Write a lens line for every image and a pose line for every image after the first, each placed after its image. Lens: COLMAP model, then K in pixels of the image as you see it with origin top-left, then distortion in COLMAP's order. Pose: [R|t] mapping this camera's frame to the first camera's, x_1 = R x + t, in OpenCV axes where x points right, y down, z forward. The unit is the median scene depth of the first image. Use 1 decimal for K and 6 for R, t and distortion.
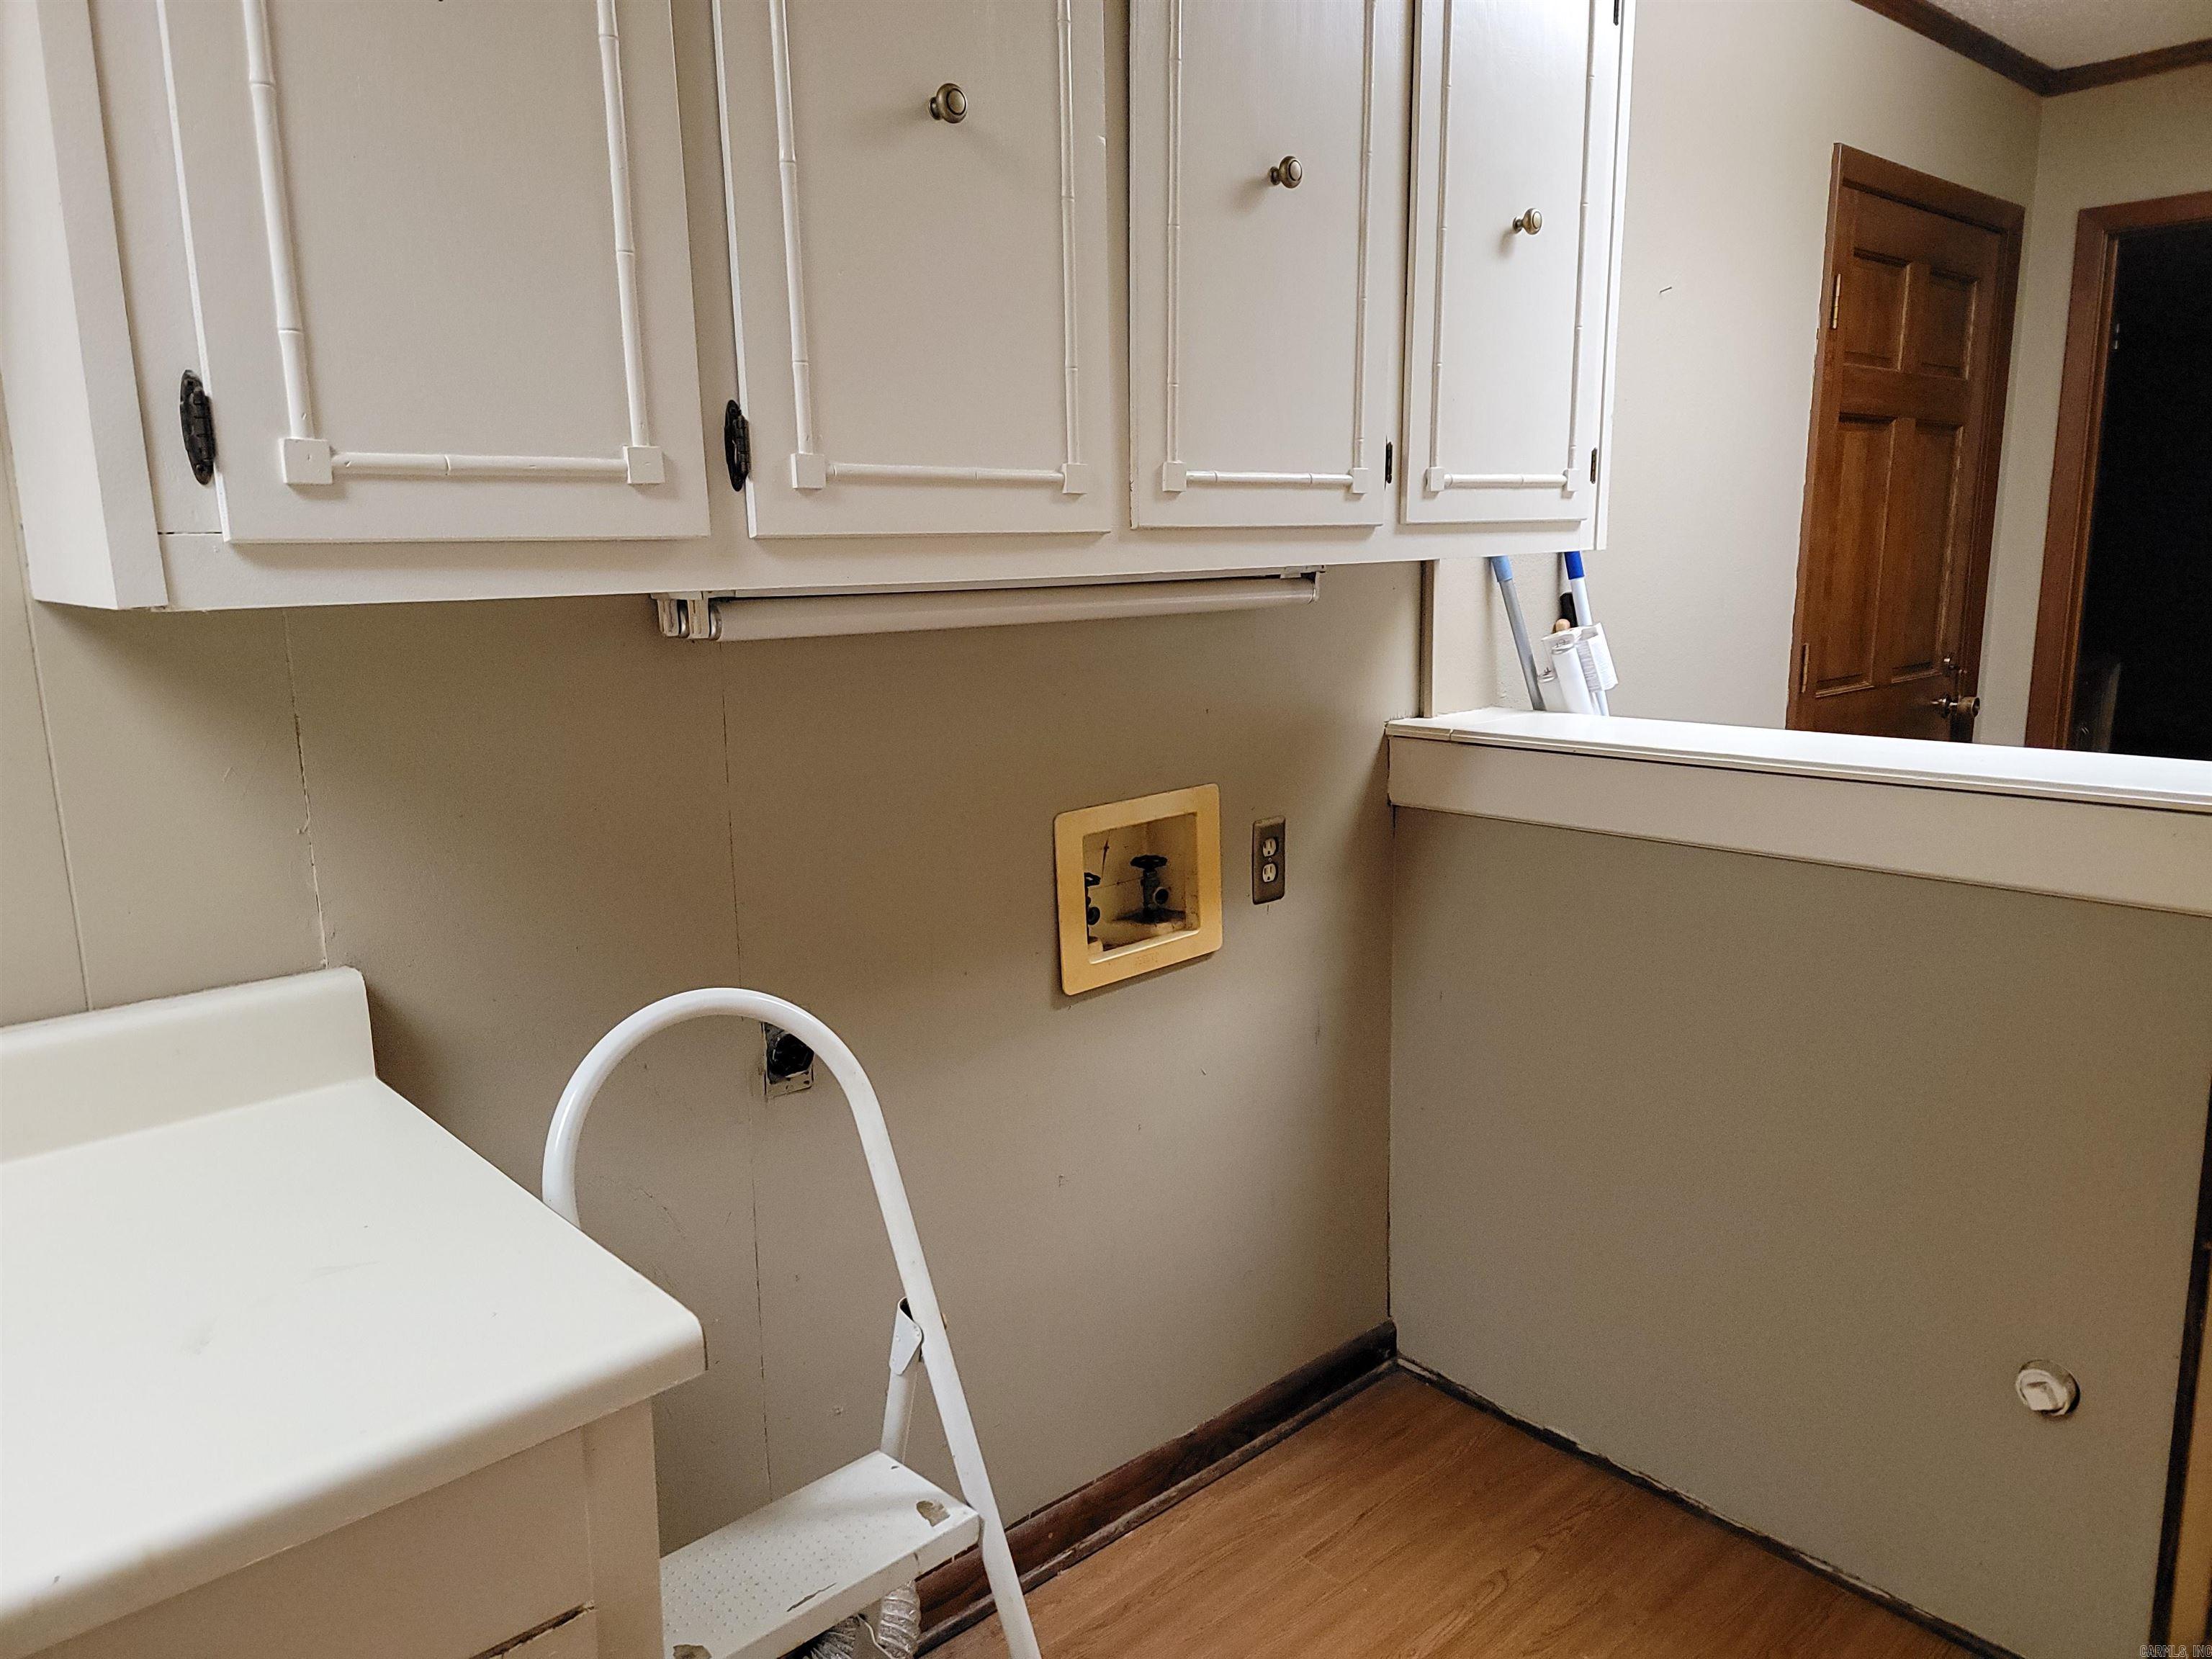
lens RADIAL K [[1517.6, 0, 1104.9], [0, 1517.6, 801.8], [0, 0, 1]] dist [0.087116, -0.066858]
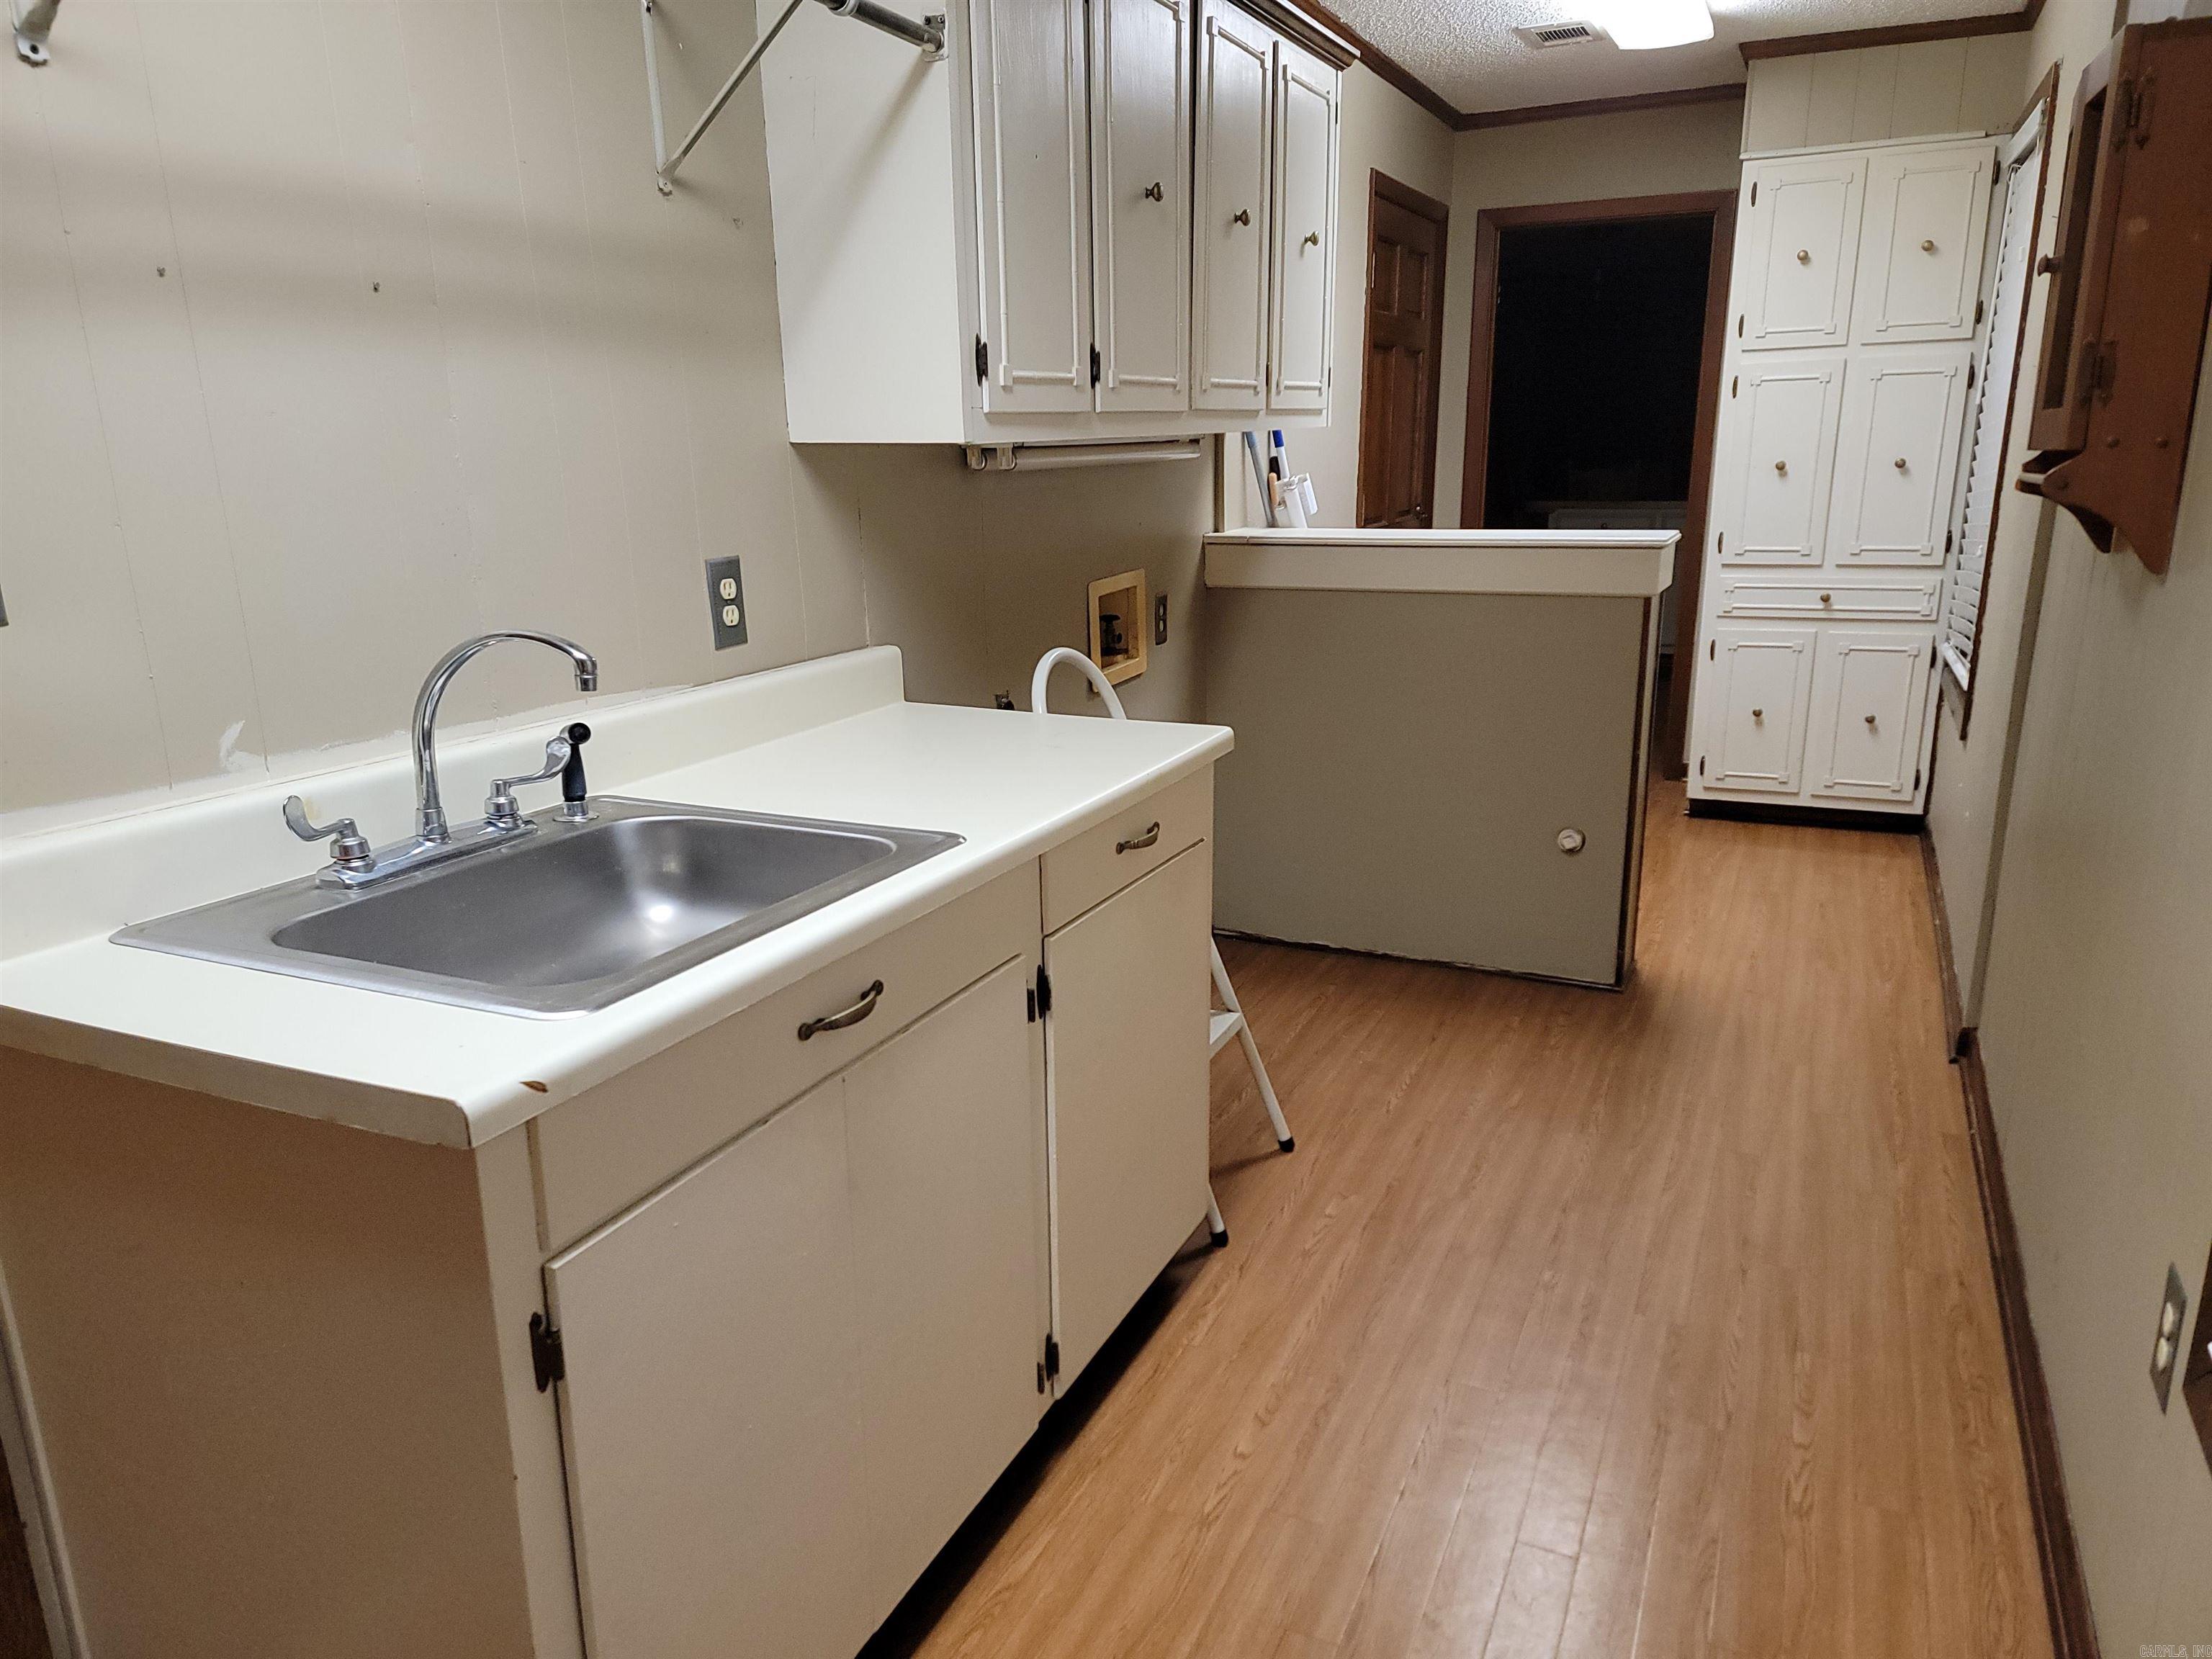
lens RADIAL K [[1535.6, 0, 1106.0], [0, 1535.6, 829.5], [0, 0, 1]] dist [0.078564, -0.067614]
pose [[0.920056, -0.096482, 0.379722, -0.620072], [0.066180, 0.993549, 0.092093, 0.111410], [-0.386157, -0.059600, 0.920505, -0.543775]]
